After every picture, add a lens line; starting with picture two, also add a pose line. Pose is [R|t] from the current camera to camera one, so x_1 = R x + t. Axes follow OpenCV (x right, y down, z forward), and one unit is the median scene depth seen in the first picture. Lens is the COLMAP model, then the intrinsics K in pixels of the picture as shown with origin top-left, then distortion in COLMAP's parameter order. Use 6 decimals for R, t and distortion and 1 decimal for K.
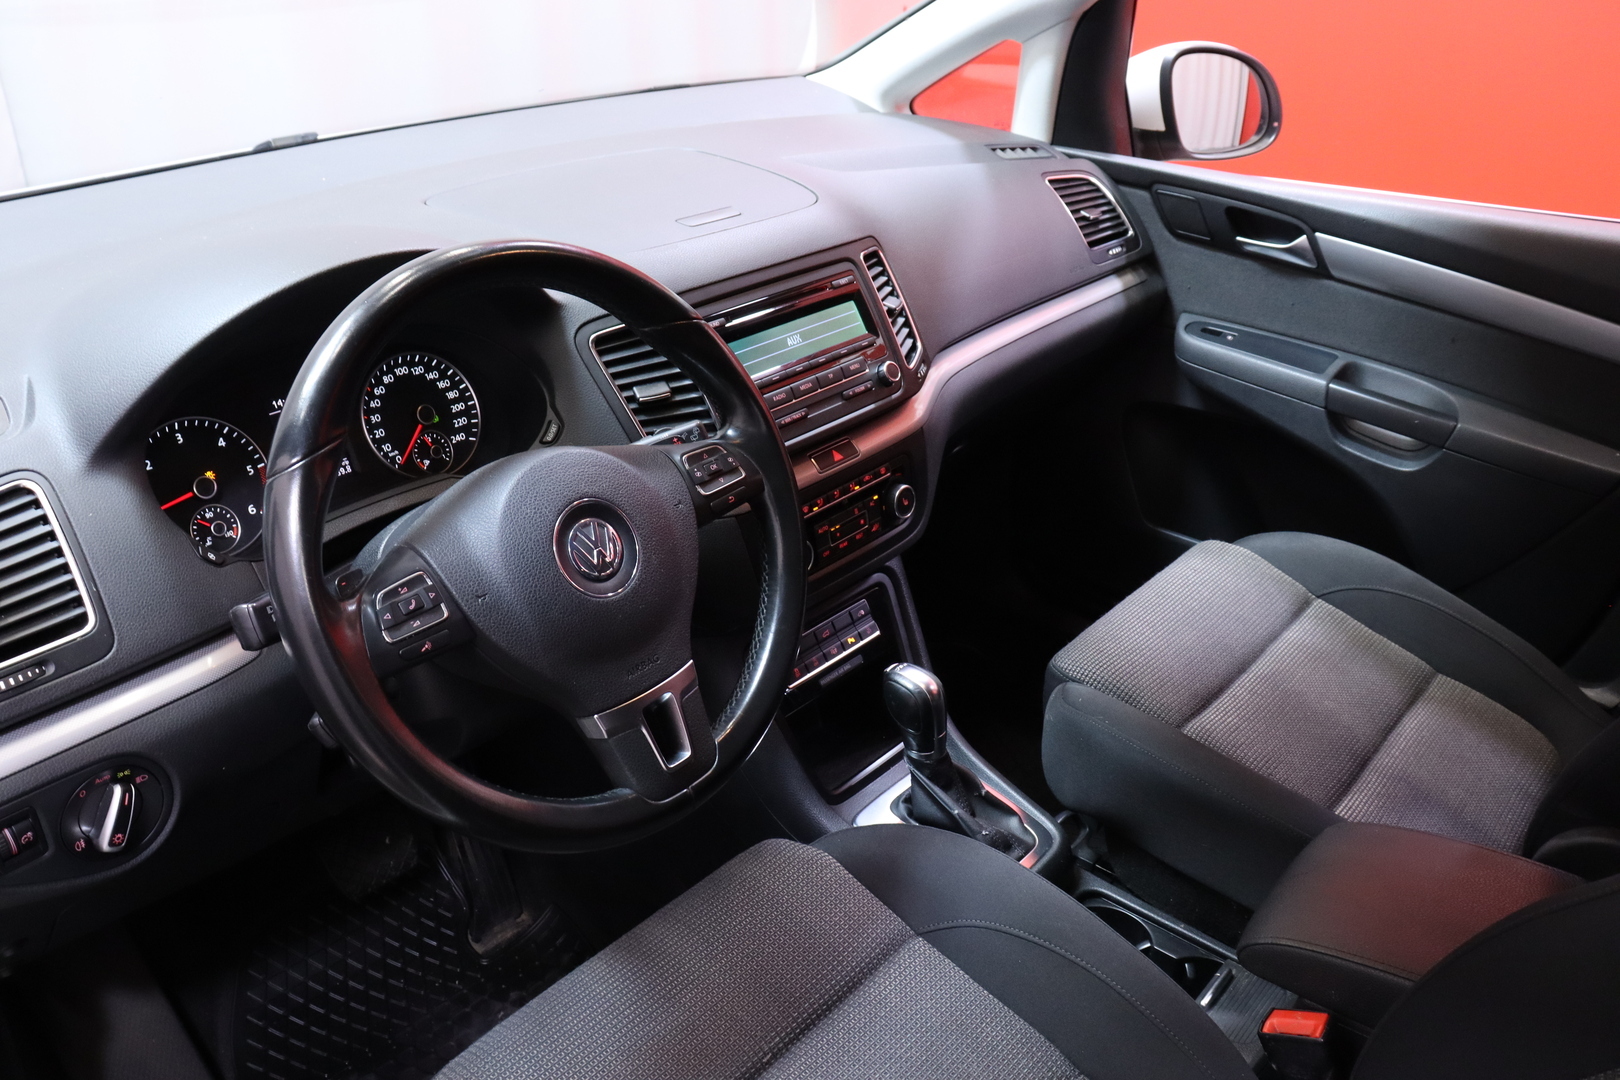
lens RADIAL K [[1368.2, 0, 810.0], [0, 1368.2, 540.0], [0, 0, 1]] dist [-0.002190, -0.000176]
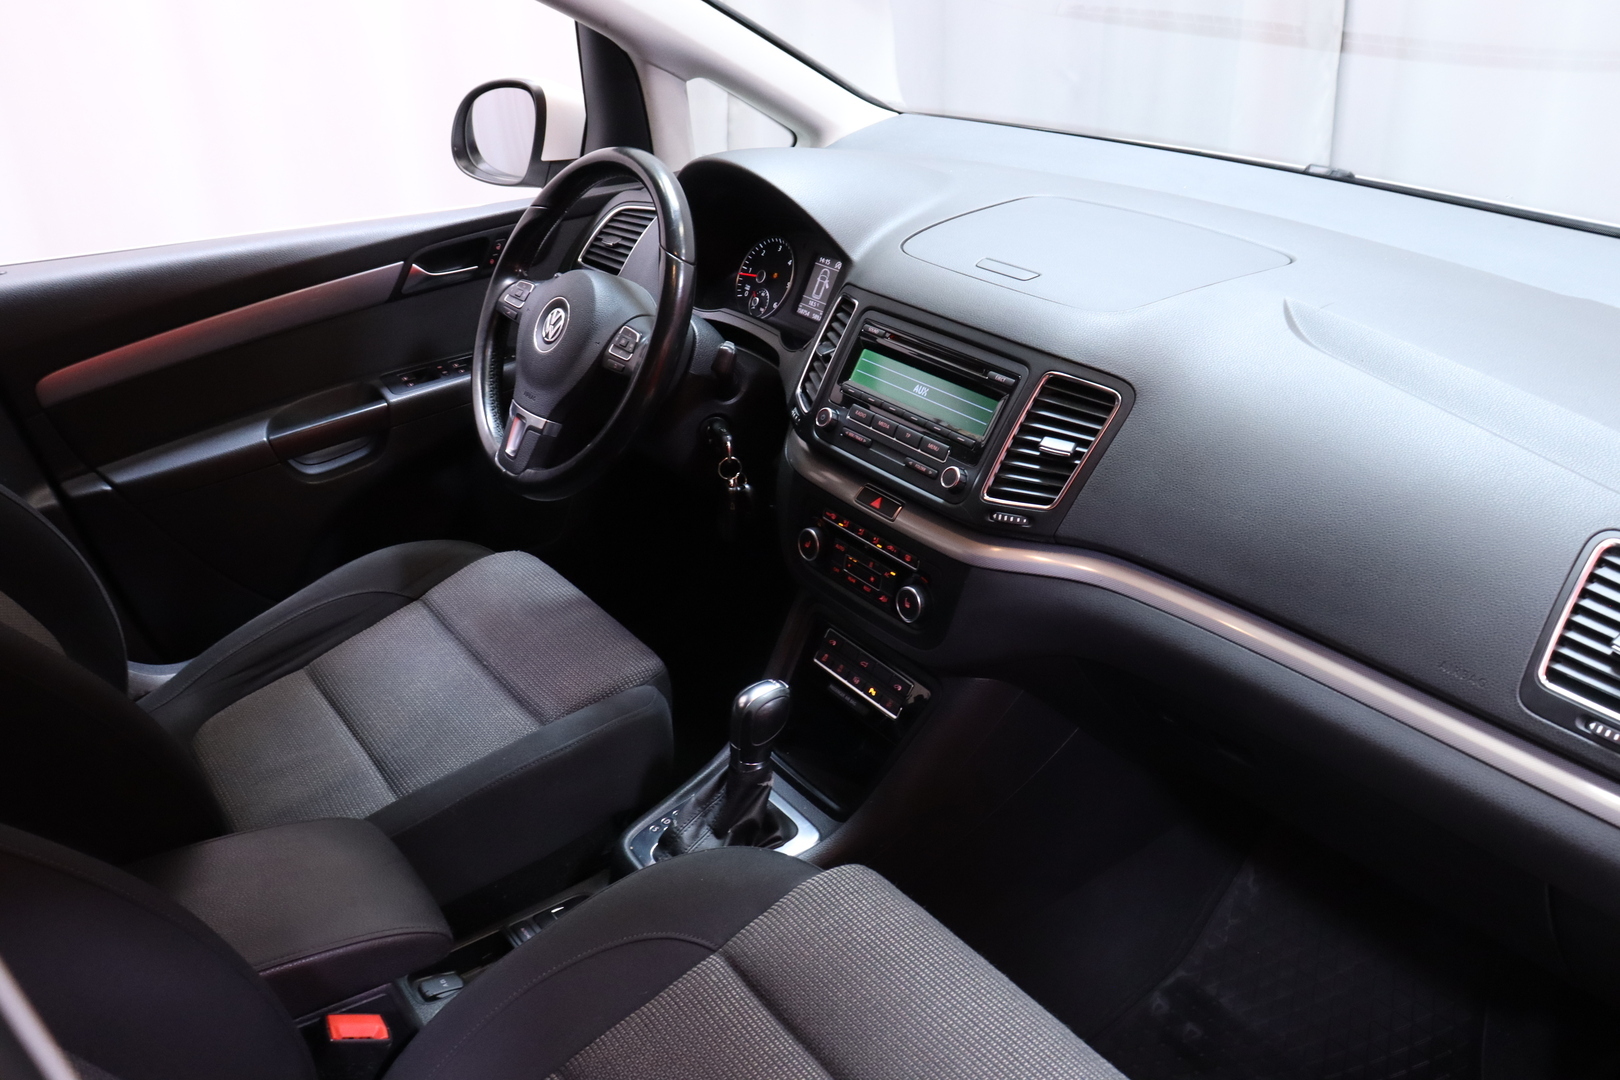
lens RADIAL K [[1368.2, 0, 810.0], [0, 1368.2, 540.0], [0, 0, 1]] dist [-0.002190, -0.000176]
pose [[-0.240501, 0.411330, -0.879186, 0.934526], [-0.436098, 0.763416, 0.476461, -0.501695], [0.867167, 0.498000, -0.004222, 0.967729]]
